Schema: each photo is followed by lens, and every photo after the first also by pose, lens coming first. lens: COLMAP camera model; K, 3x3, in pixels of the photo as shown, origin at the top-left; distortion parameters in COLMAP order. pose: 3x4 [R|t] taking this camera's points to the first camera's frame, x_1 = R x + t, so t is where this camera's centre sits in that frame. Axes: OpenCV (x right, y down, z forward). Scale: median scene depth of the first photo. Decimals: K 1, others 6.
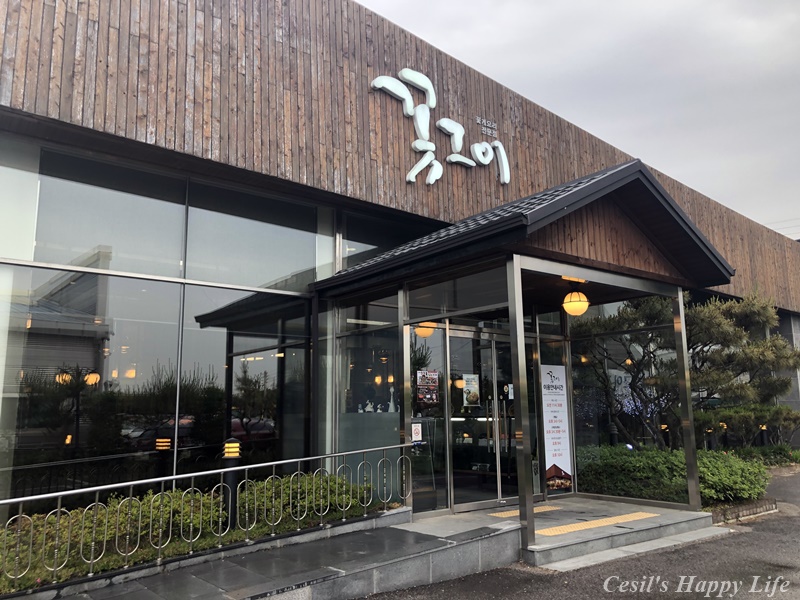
lens RADIAL K [[680.8, 0, 400.0], [0, 680.8, 300.0], [0, 0, 1]] dist [-0.004824, -0.021456]
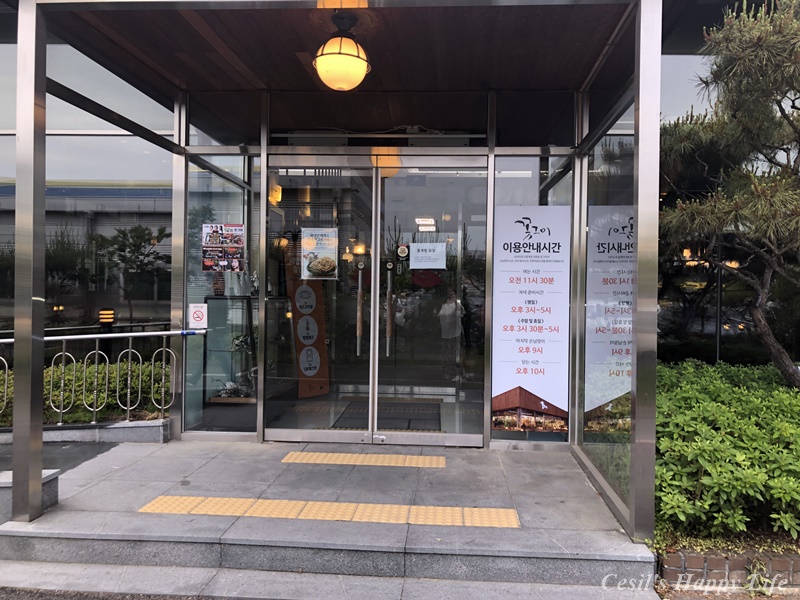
lens RADIAL K [[651.3, 0, 396.2], [0, 651.3, 300.1], [0, 0, 1]] dist [-0.005834, -0.006638]
pose [[0.725856, 0.025871, -0.687360, 0.554634], [0.091308, 0.986825, 0.133564, 0.101120], [0.681759, -0.159710, 0.713931, 0.616877]]
